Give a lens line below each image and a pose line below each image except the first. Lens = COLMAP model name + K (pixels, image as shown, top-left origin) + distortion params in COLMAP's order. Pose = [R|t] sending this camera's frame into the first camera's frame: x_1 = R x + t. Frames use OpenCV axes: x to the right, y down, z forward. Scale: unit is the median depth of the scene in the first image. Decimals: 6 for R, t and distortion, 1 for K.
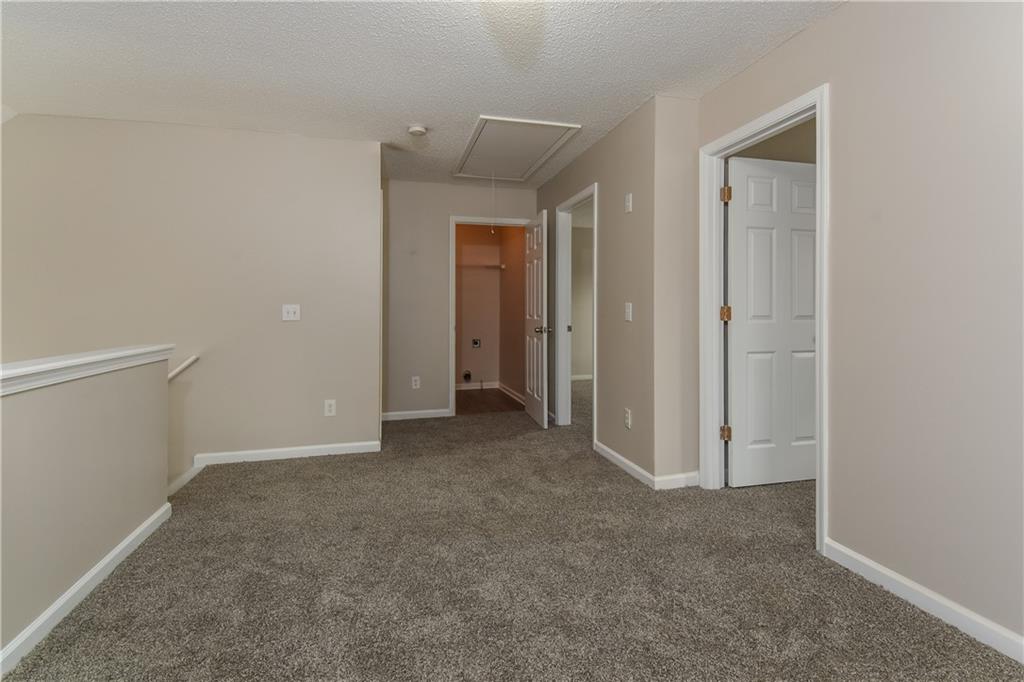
lens RADIAL K [[466.6, 0, 507.2], [0, 466.6, 307.3], [0, 0, 1]] dist [0.032209, -0.027345]
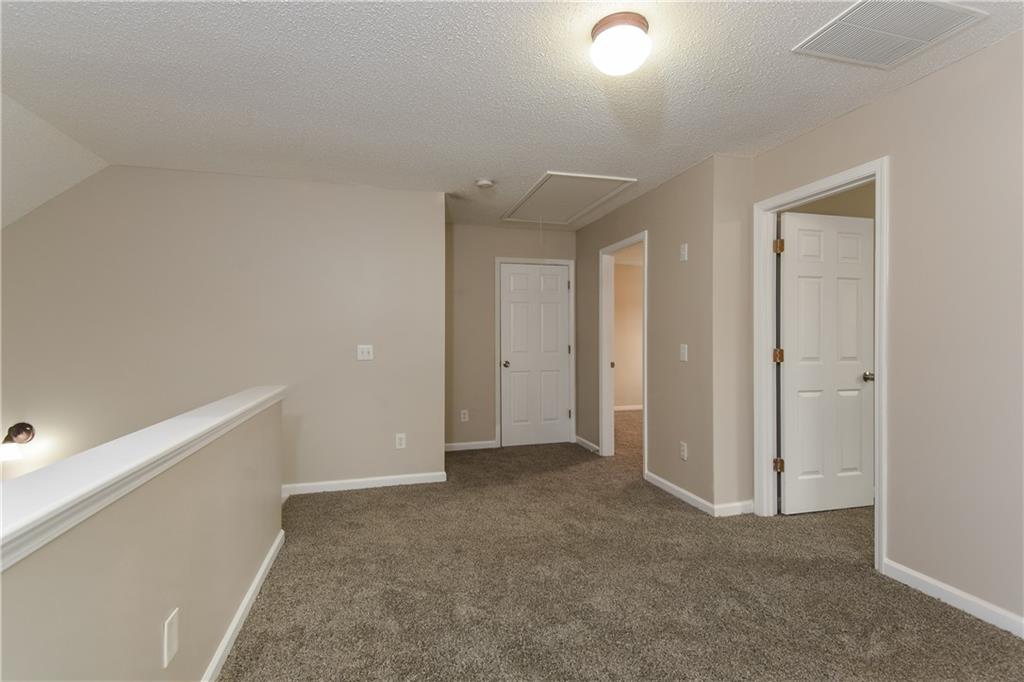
lens RADIAL K [[470.6, 0, 508.5], [0, 470.6, 336.6], [0, 0, 1]] dist [0.038842, -0.025680]
pose [[0.999959, -0.000480, 0.008987, -0.176895], [0.000434, 0.999987, 0.005069, -0.037969], [-0.008990, -0.005065, 0.999947, -0.103657]]
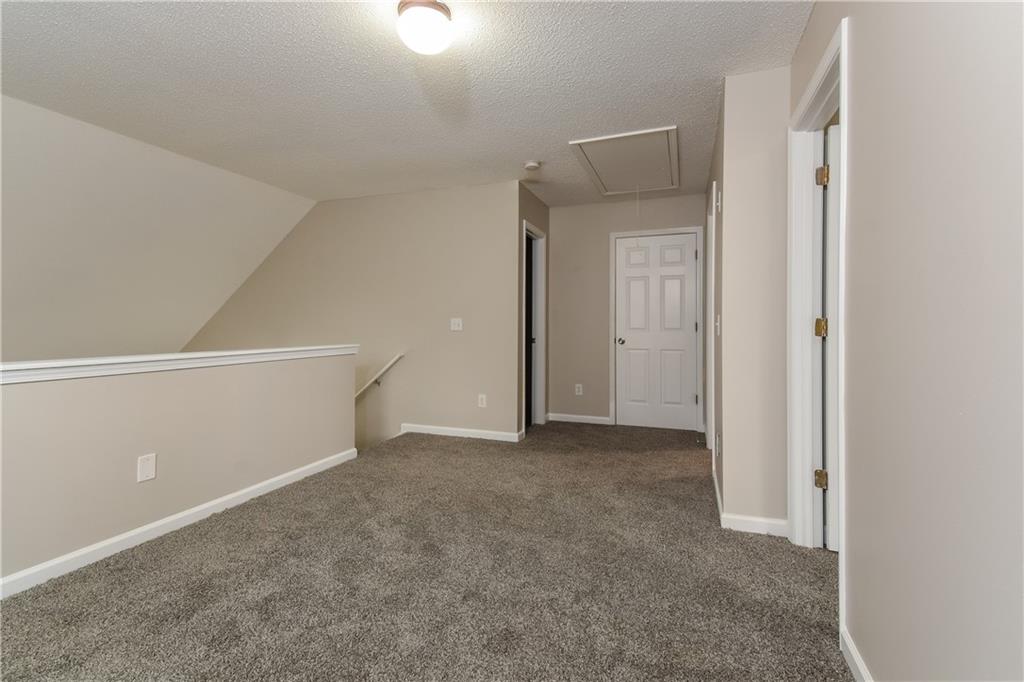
lens RADIAL K [[456.2, 0, 514.9], [0, 456.2, 322.2], [0, 0, 1]] dist [0.032178, 0.000050]
pose [[0.817476, 0.000486, -0.575962, 0.497761], [0.000696, 0.999998, 0.001832, 0.003092], [0.575962, -0.001898, 0.817474, 0.071072]]
